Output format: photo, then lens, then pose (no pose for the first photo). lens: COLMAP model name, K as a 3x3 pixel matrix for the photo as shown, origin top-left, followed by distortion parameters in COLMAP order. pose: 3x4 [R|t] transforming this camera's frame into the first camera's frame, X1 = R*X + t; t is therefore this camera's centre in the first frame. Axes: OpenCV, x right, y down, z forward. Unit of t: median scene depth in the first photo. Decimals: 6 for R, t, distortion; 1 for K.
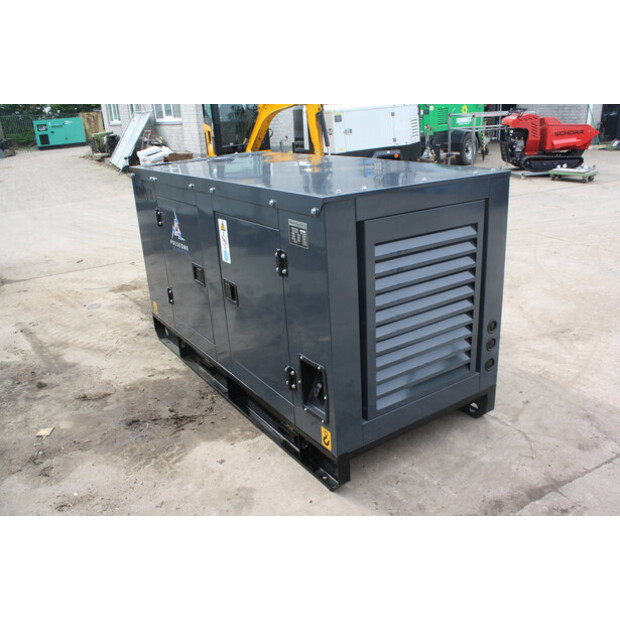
lens RADIAL K [[556.7, 0, 319.6], [0, 556.7, 312.3], [0, 0, 1]] dist [-0.107533, 0.010258]
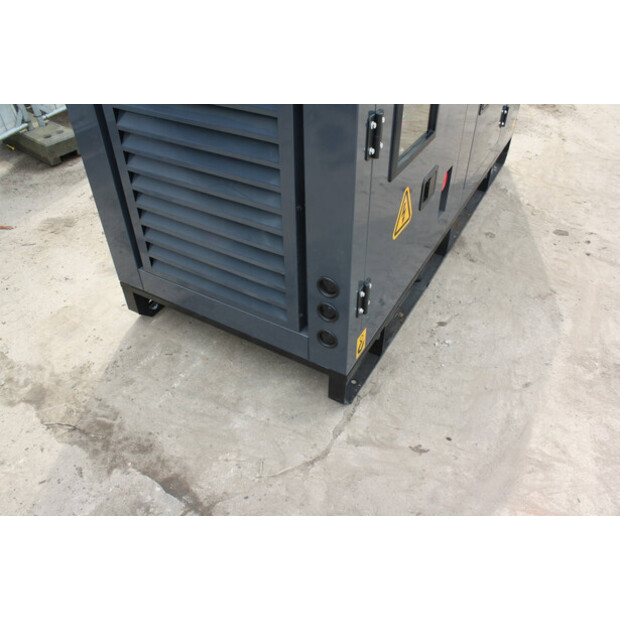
lens RADIAL K [[529.5, 0, 310.0], [0, 529.5, 310.0], [0, 0, 1]] dist [-0.111850, 0.003050]
pose [[0.431704, 0.627702, -0.647782, 0.598677], [-0.326077, 0.778184, 0.536753, -0.222650], [0.841015, -0.020492, 0.540624, 0.589614]]
